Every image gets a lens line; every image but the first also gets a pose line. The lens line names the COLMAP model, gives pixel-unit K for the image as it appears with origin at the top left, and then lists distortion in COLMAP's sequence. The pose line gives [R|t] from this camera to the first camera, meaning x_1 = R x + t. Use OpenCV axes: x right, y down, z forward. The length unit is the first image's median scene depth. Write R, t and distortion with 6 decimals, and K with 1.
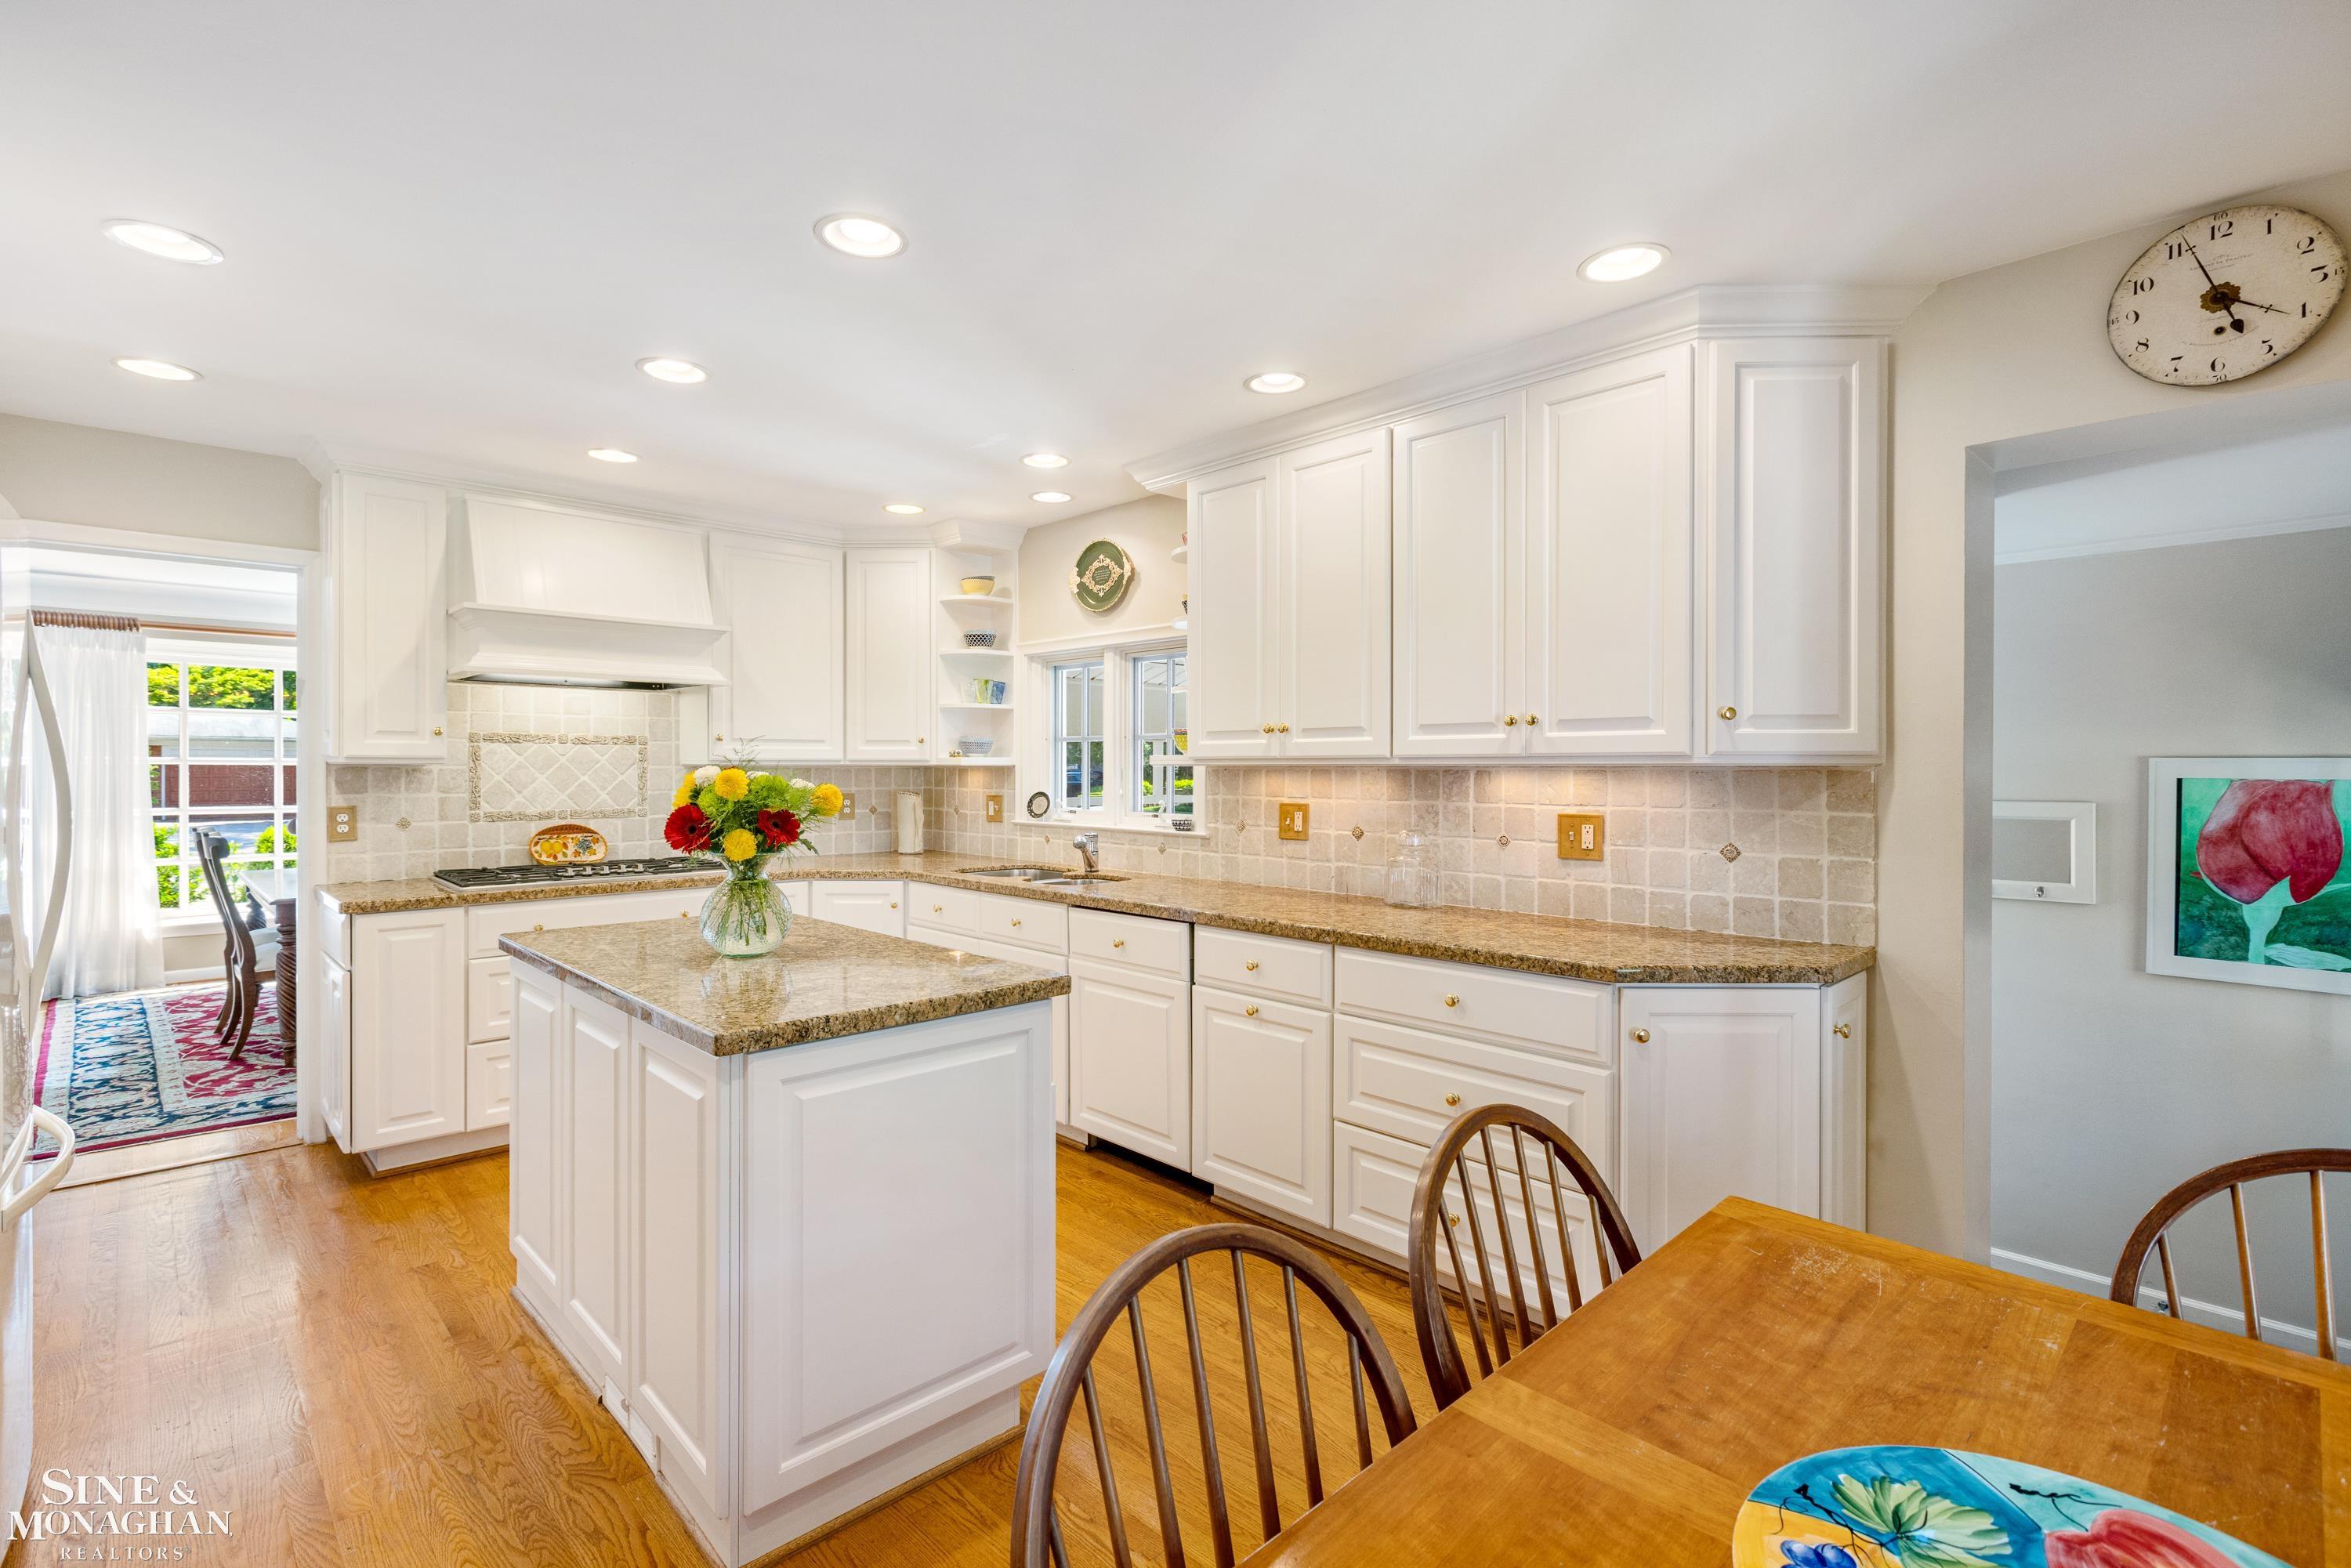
lens RADIAL K [[1060.9, 0, 1173.6], [0, 1060.9, 769.4], [0, 0, 1]] dist [0.003740, -0.000522]
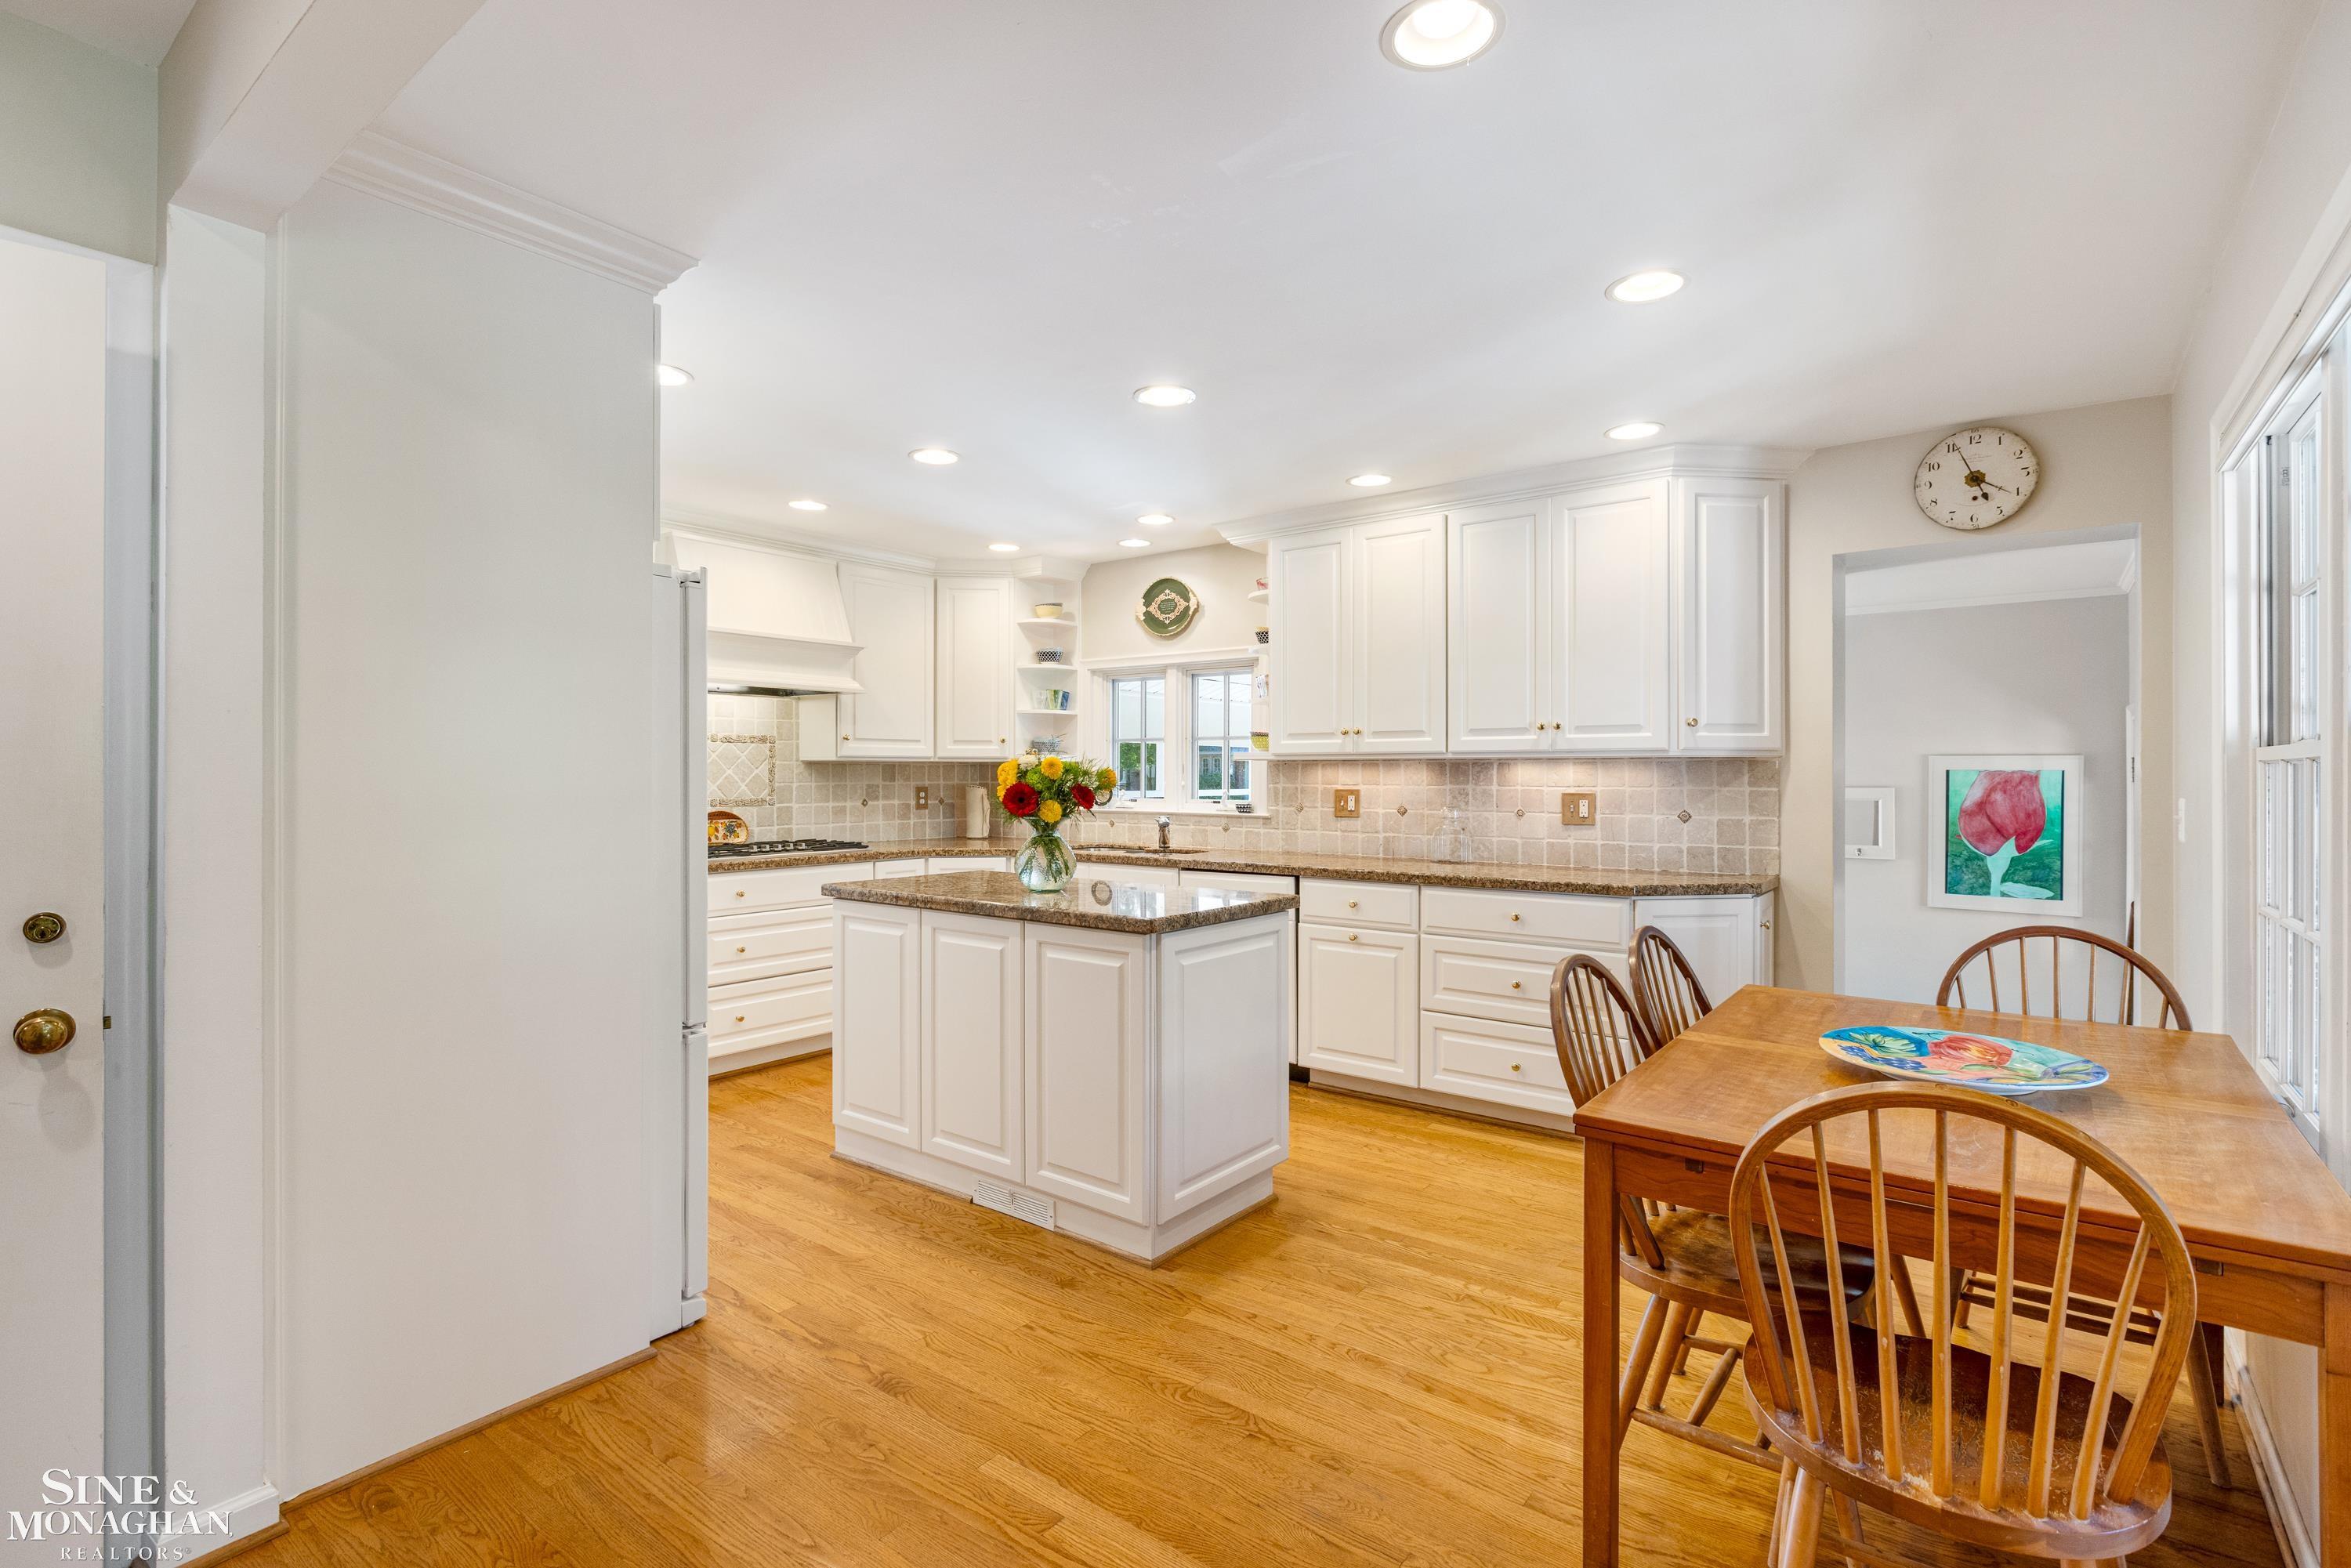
lens RADIAL K [[1072.3, 0, 1180.3], [0, 1072.3, 768.3], [0, 0, 1]] dist [0.000026, 0.000200]
pose [[0.989384, 0.000501, 0.145322, -0.312505], [0.000519, 0.999976, -0.006979, 0.017034], [-0.145322, 0.006980, 0.989360, -0.303721]]
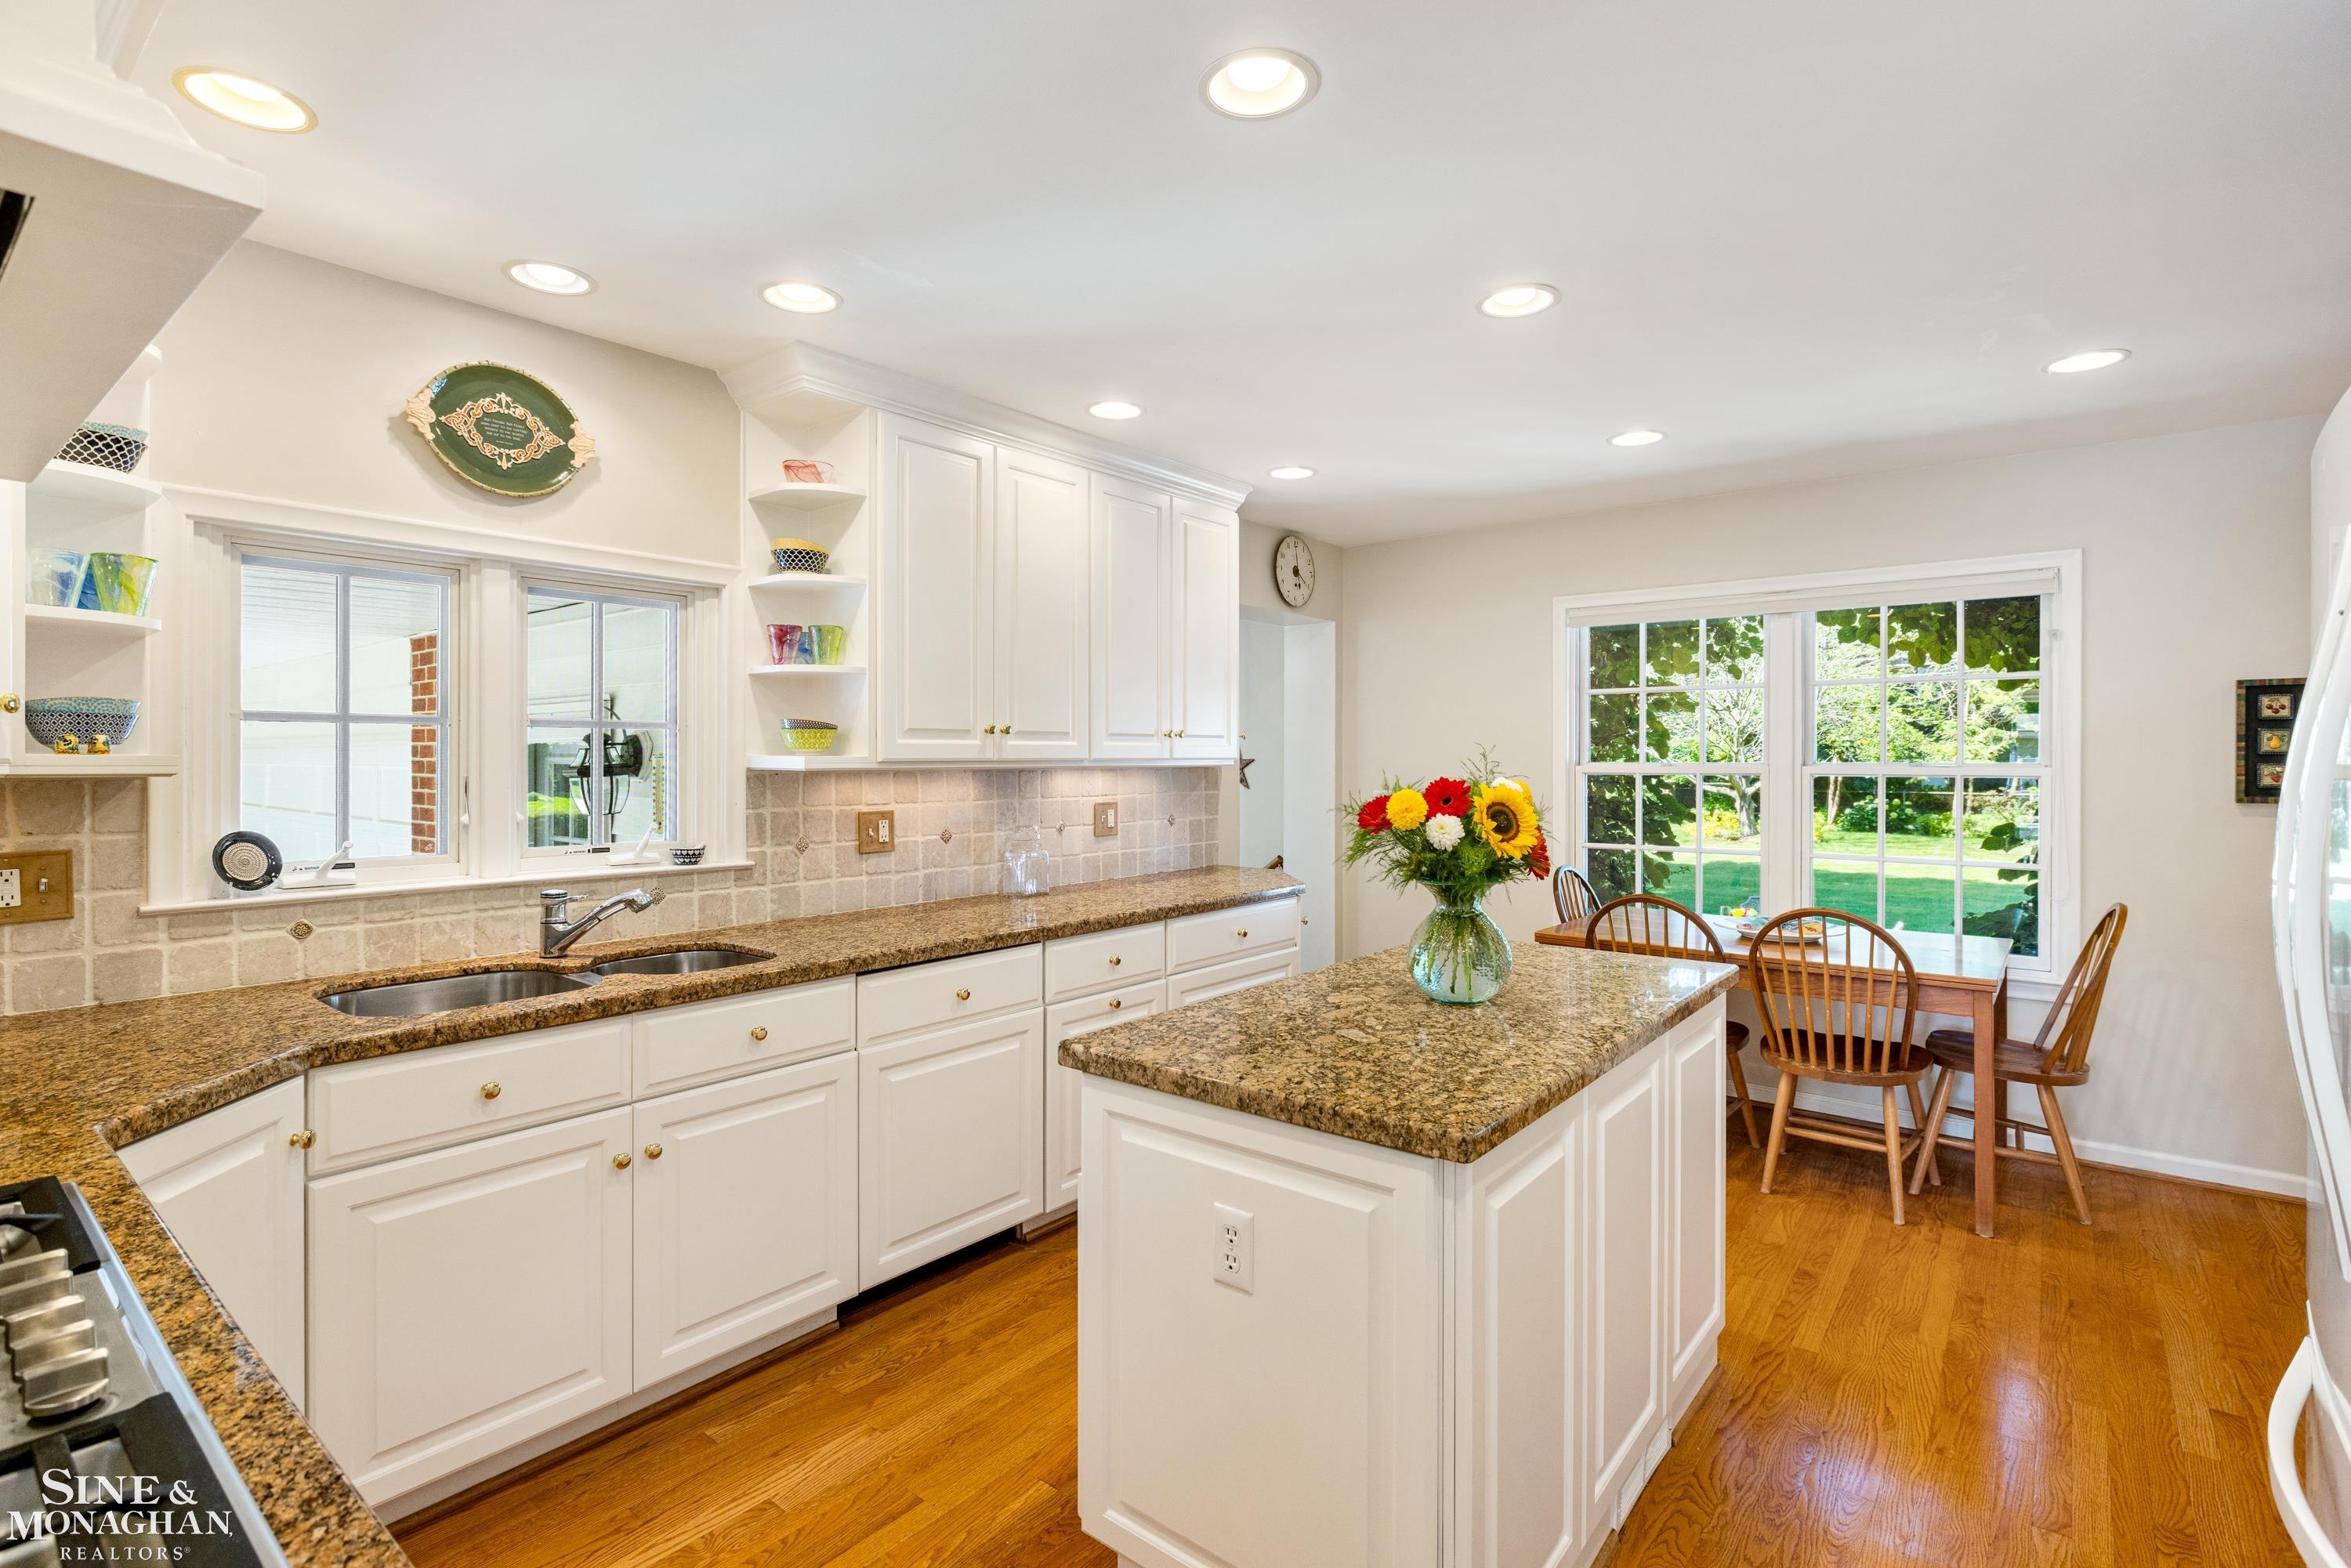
lens RADIAL K [[1121.8, 0, 1143.5], [0, 1121.8, 767.9], [0, 0, 1]] dist [-0.003337, -0.001313]
pose [[-0.100643, -0.006040, 0.994904, -0.925084], [0.006897, 0.999953, 0.006768, -0.009541], [-0.994899, 0.007543, -0.100597, 0.973383]]
